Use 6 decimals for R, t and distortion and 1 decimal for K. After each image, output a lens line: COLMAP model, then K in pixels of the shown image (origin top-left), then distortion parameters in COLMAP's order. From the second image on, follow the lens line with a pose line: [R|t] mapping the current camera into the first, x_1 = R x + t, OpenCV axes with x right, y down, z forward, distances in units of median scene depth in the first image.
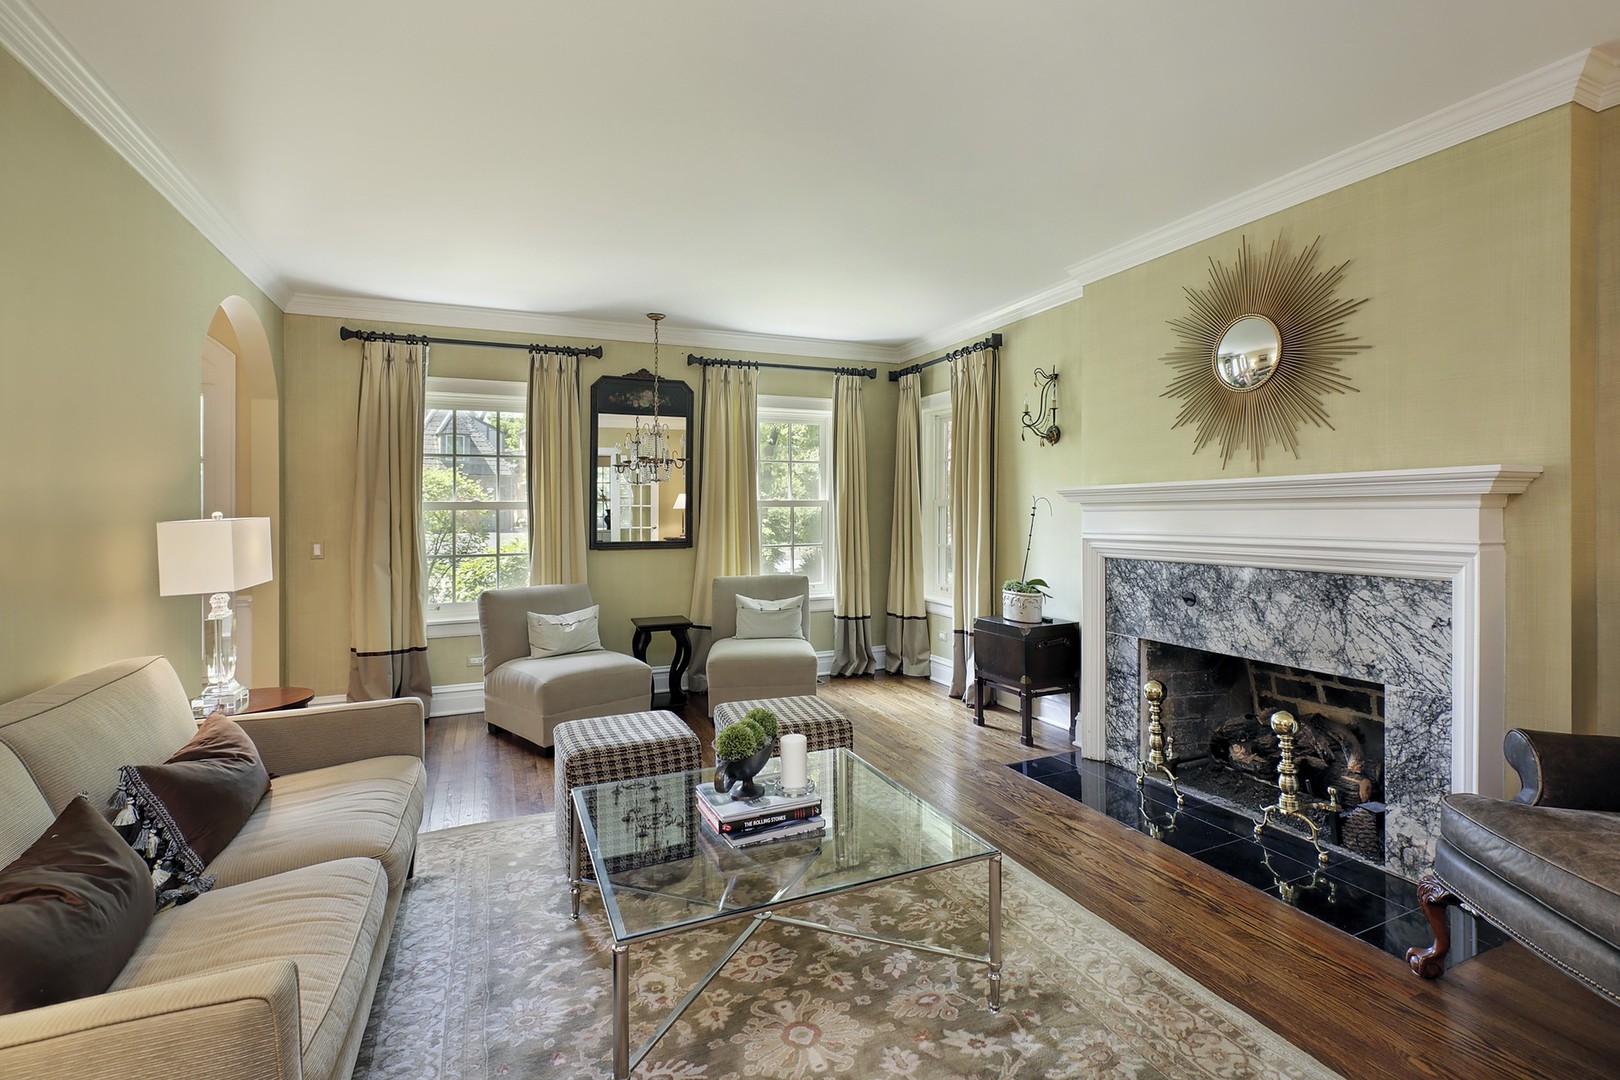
lens RADIAL K [[756.6, 0, 809.1], [0, 756.6, 474.0], [0, 0, 1]] dist [0.000926, 0.000048]
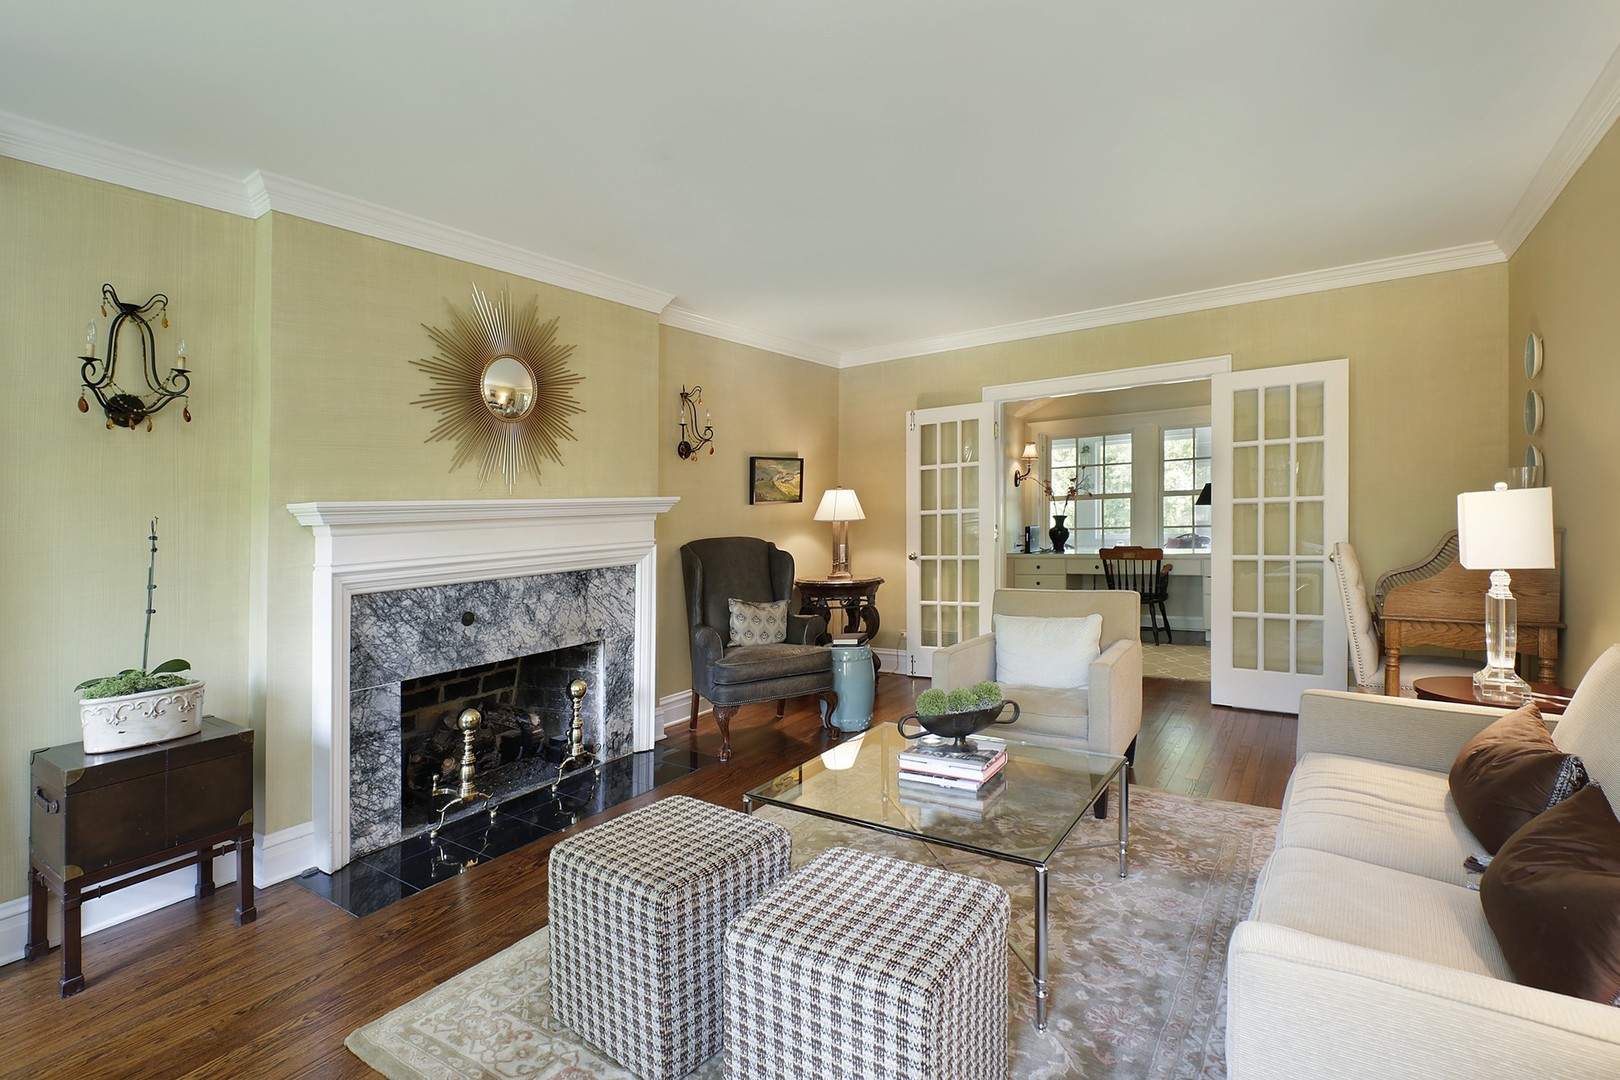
lens RADIAL K [[760.7, 0, 810.0], [0, 760.7, 540.0], [0, 0, 1]] dist [-0.000568, -0.000247]
pose [[-0.539246, -0.001625, 0.842147, -0.601025], [0.003077, 0.999988, 0.003900, 0.061620], [-0.842143, 0.004695, -0.539234, 1.202865]]
